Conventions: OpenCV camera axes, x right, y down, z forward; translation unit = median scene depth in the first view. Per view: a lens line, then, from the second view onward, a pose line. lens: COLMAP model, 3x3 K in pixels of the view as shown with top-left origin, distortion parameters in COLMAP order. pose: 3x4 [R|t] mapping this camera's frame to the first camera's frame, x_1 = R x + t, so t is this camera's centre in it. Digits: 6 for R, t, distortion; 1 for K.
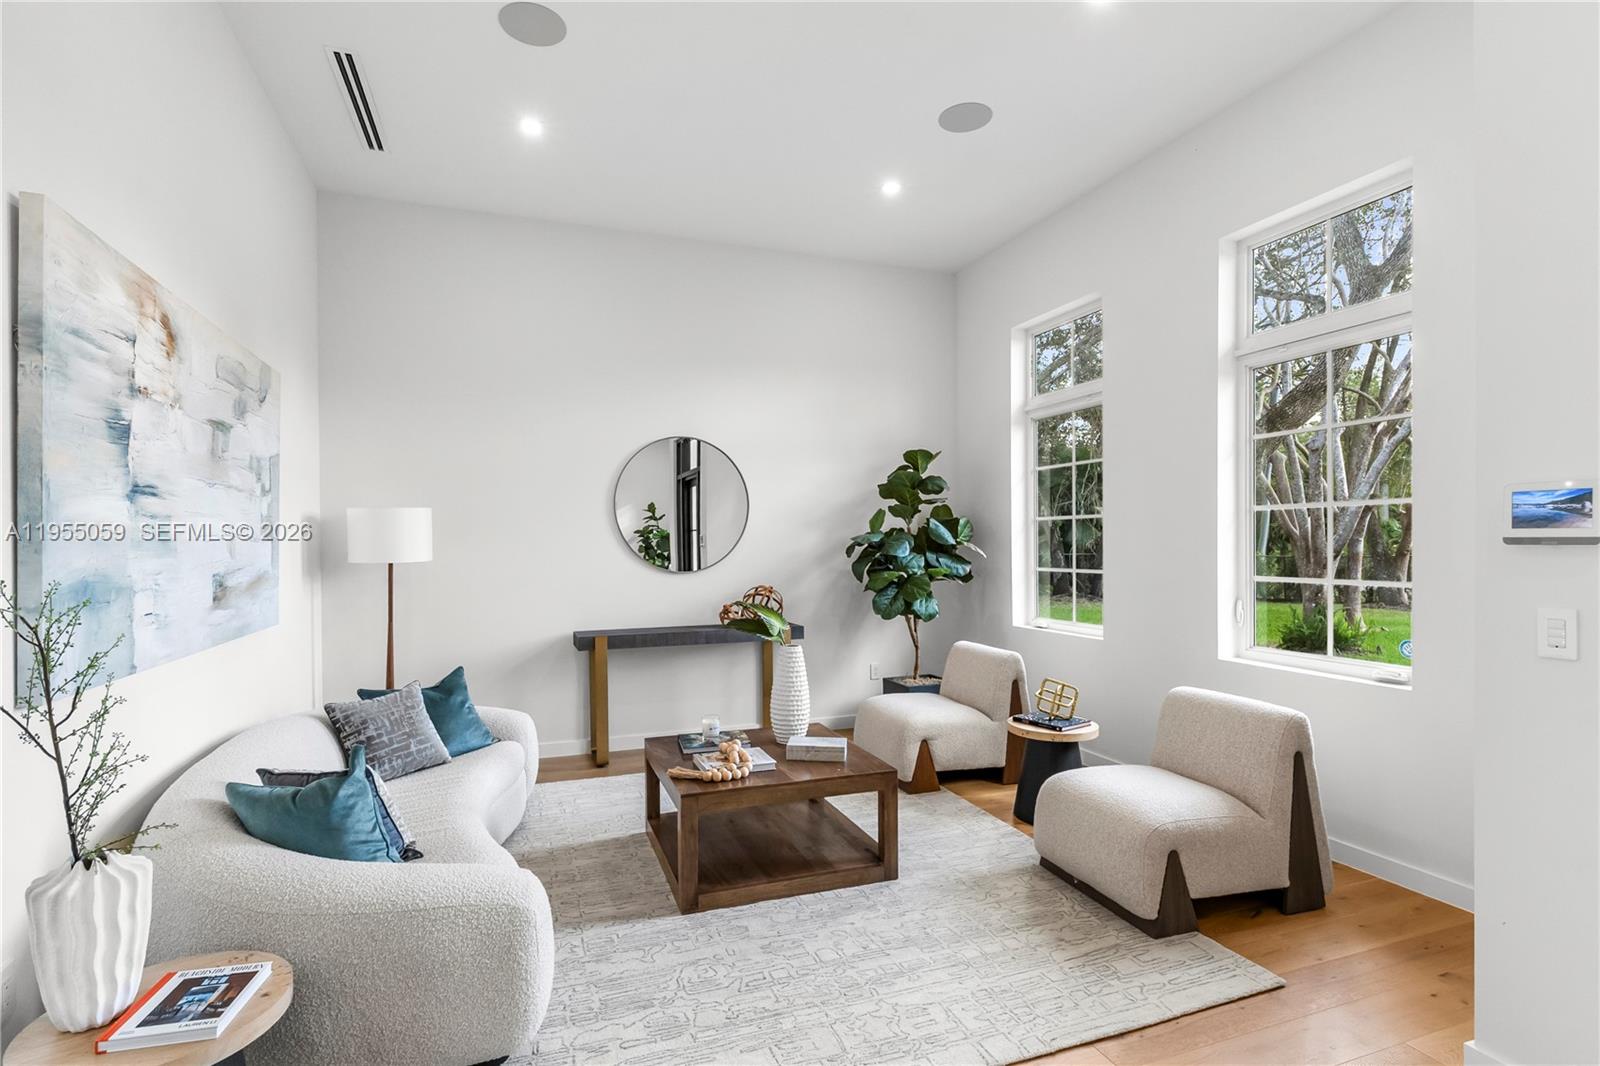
lens RADIAL K [[768.7, 0, 798.2], [0, 768.7, 540.1], [0, 0, 1]] dist [-0.002554, 0.000982]
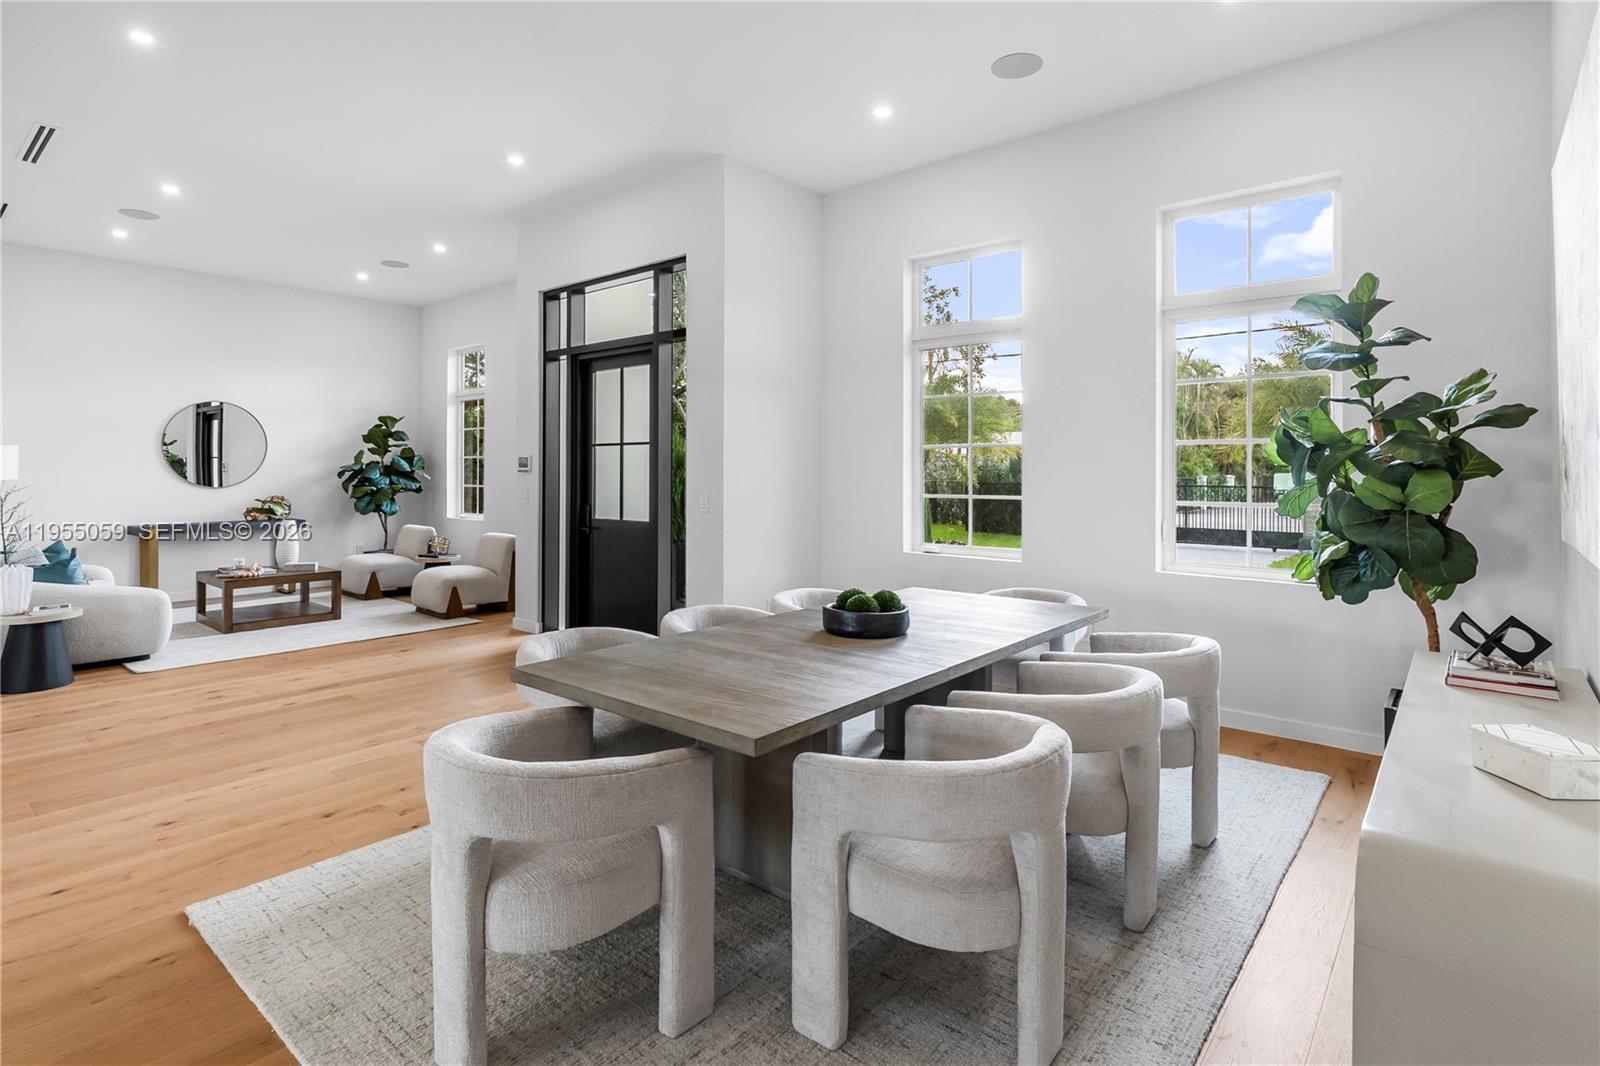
lens RADIAL K [[768.7, 0, 784.8], [0, 768.7, 462.9], [0, 0, 1]] dist [-0.002554, 0.000982]
pose [[0.868240, 0.015118, 0.495915, 0.077696], [-0.010992, 0.999876, -0.011238, -0.003021], [-0.496023, 0.004307, 0.868299, -0.912935]]
